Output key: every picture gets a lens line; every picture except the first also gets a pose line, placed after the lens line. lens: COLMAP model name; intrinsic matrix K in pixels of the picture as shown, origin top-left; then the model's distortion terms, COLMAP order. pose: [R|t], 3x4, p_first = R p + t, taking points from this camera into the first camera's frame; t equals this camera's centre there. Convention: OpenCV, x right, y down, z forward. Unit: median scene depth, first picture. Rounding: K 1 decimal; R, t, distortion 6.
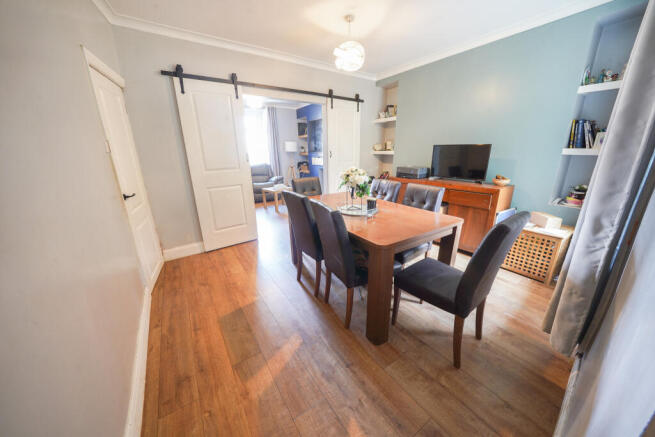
lens RADIAL K [[228.9, 0, 328.3], [0, 228.9, 218.5], [0, 0, 1]] dist [-0.002334, -0.000141]
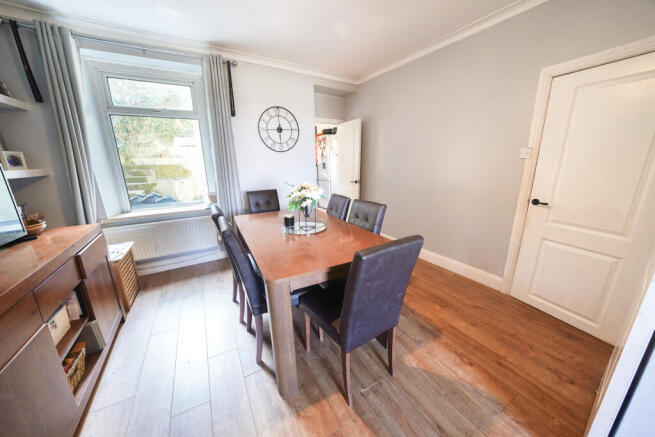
lens RADIAL K [[228.9, 0, 325.6], [0, 228.9, 217.0], [0, 0, 1]] dist [-0.002334, -0.000141]
pose [[-0.996833, 0.007115, 0.079207, -0.032487], [0.047075, 0.855538, 0.515595, -0.520997], [-0.064096, 0.517691, -0.853164, 1.694998]]
